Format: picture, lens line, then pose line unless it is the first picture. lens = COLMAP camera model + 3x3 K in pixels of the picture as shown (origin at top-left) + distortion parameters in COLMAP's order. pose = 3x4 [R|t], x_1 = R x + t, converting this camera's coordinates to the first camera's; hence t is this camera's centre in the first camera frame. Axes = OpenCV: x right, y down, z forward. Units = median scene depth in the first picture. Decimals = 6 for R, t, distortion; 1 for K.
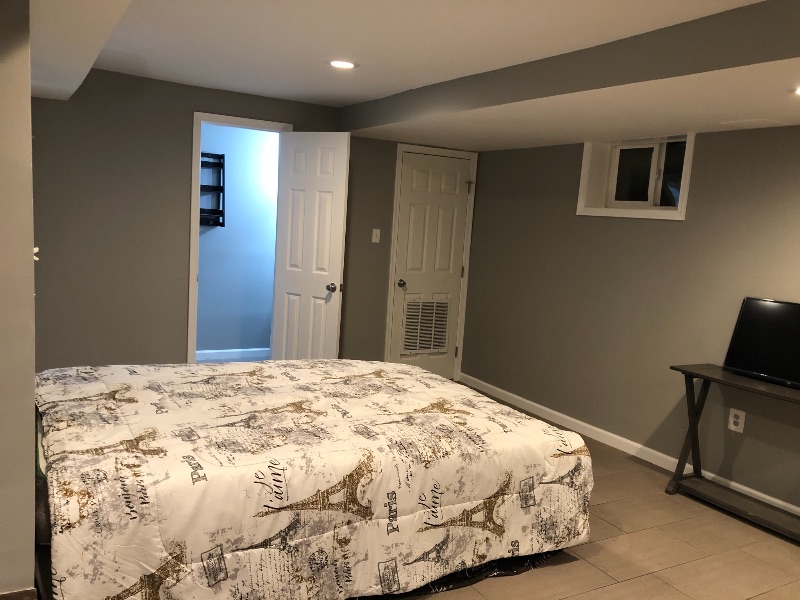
lens RADIAL K [[649.1, 0, 411.3], [0, 649.1, 295.1], [0, 0, 1]] dist [0.019927, -0.003616]
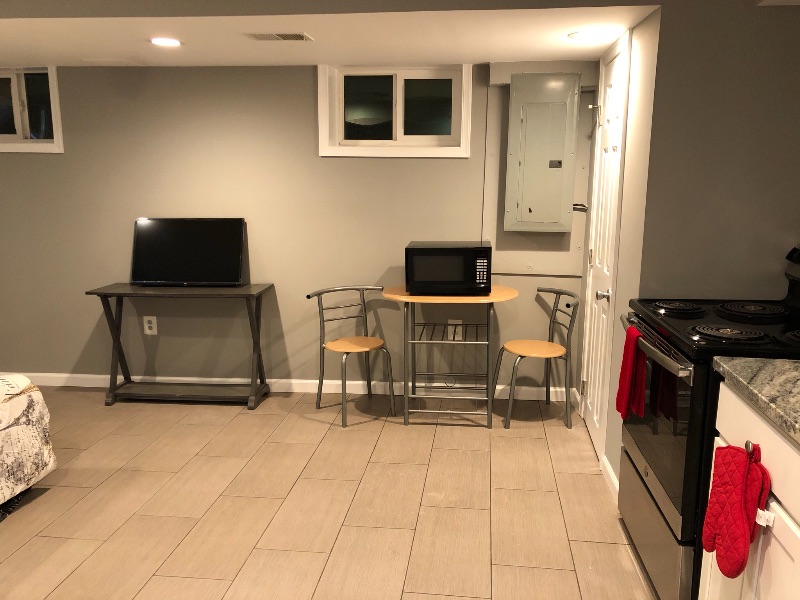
lens RADIAL K [[649.1, 0, 411.3], [0, 649.1, 295.1], [0, 0, 1]] dist [0.019927, -0.003616]
pose [[0.592400, -0.220503, 0.774881, -0.117108], [0.134133, 0.975386, 0.175015, -0.001427], [-0.794400, 0.000259, 0.607395, -0.077128]]
